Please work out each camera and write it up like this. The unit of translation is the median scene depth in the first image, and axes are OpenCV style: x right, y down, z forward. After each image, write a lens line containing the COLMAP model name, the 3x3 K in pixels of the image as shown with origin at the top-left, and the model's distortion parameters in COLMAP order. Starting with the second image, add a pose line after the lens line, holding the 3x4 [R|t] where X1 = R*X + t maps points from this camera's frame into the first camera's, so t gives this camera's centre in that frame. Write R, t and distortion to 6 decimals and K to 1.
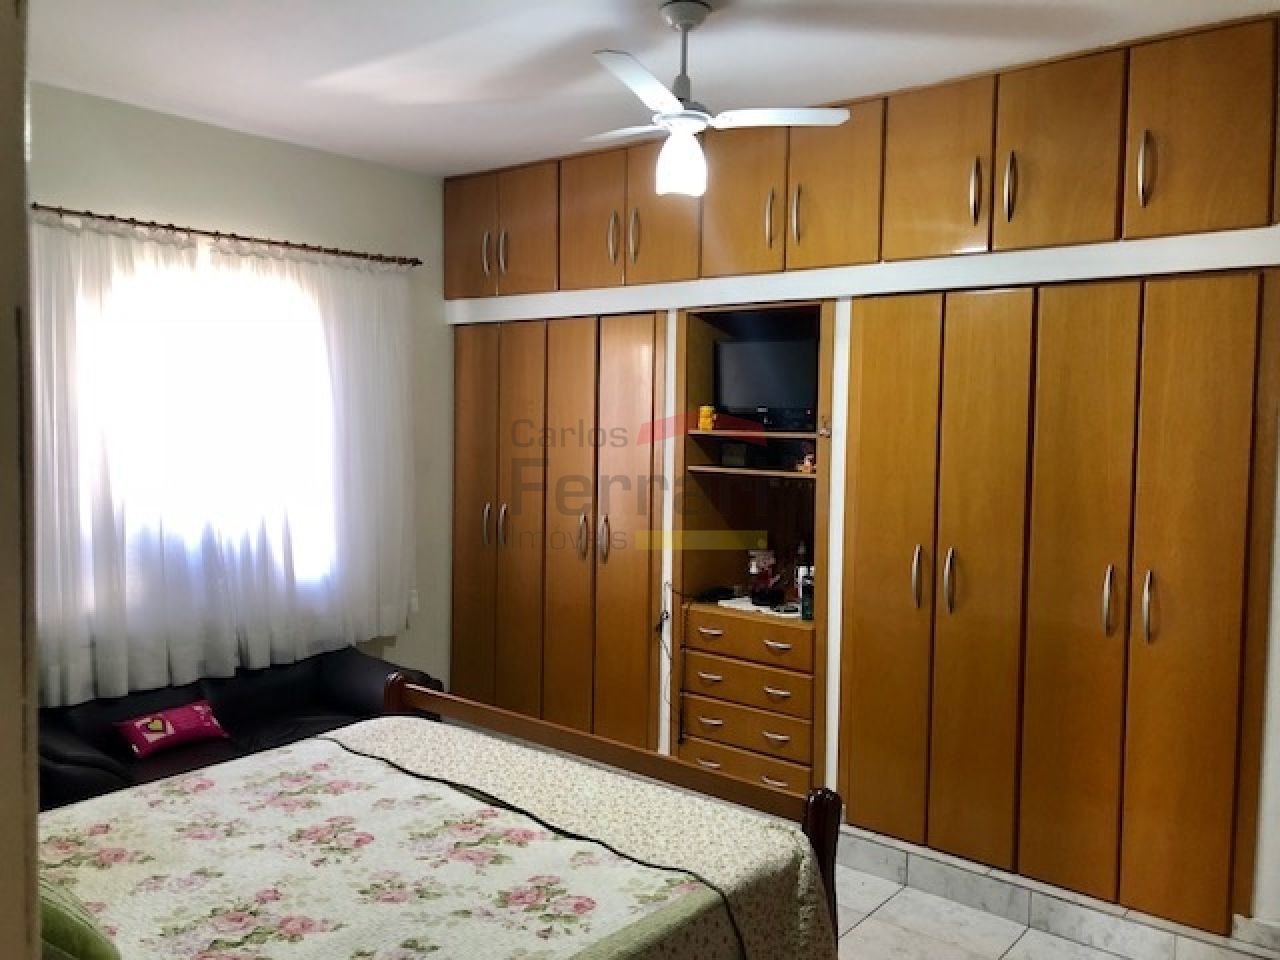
lens RADIAL K [[1016.3, 0, 640.0], [0, 1016.3, 480.0], [0, 0, 1]] dist [-0.005186, -0.002012]
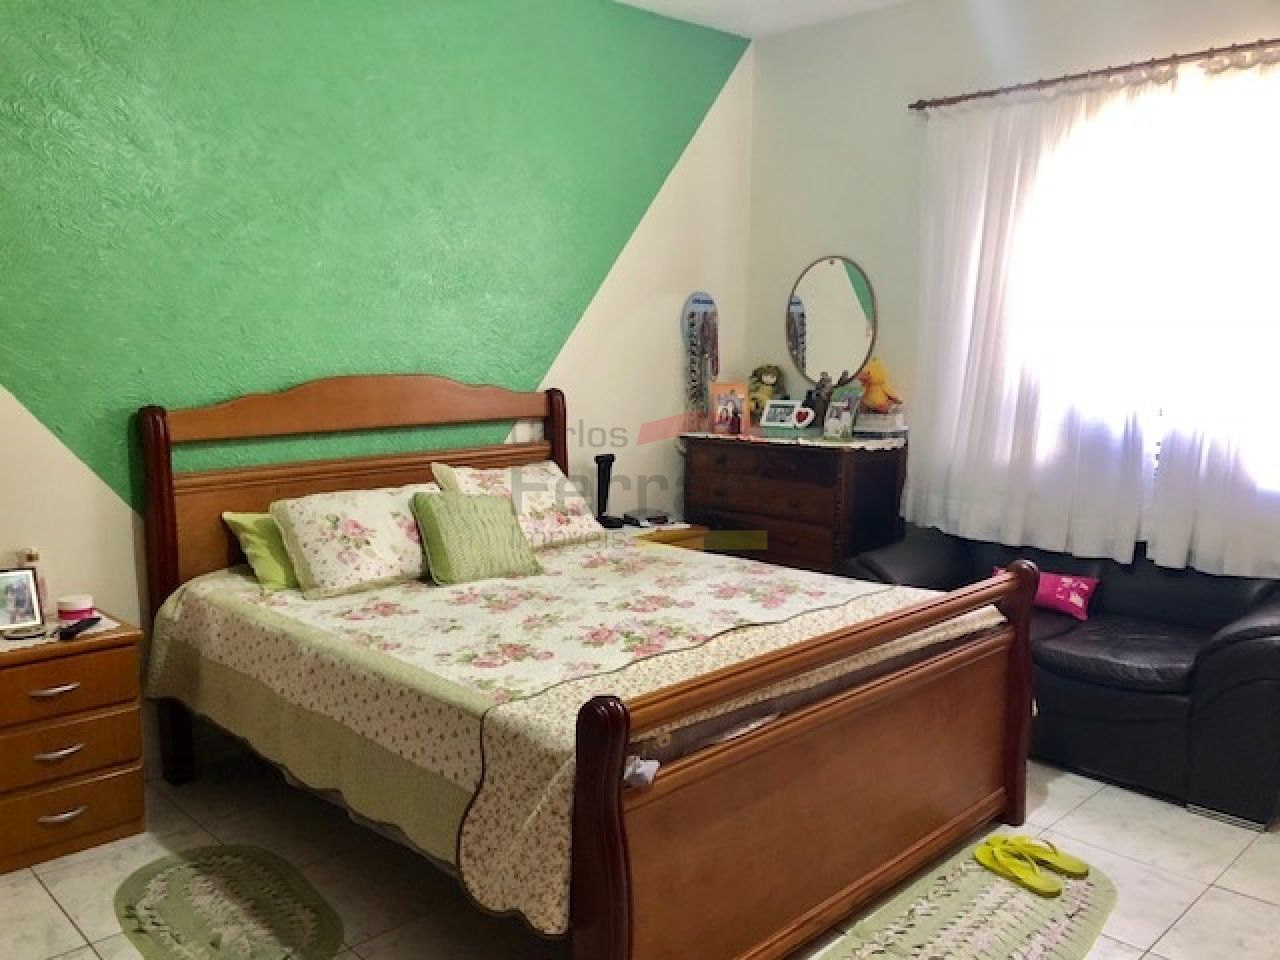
lens RADIAL K [[1044.9, 0, 640.0], [0, 1044.9, 480.0], [0, 0, 1]] dist [-0.004961, -0.006256]
pose [[-0.100142, 0.107788, -0.989117, 0.561614], [-0.057956, 0.991795, 0.113948, 0.042011], [0.993284, 0.068736, -0.093074, 0.682063]]
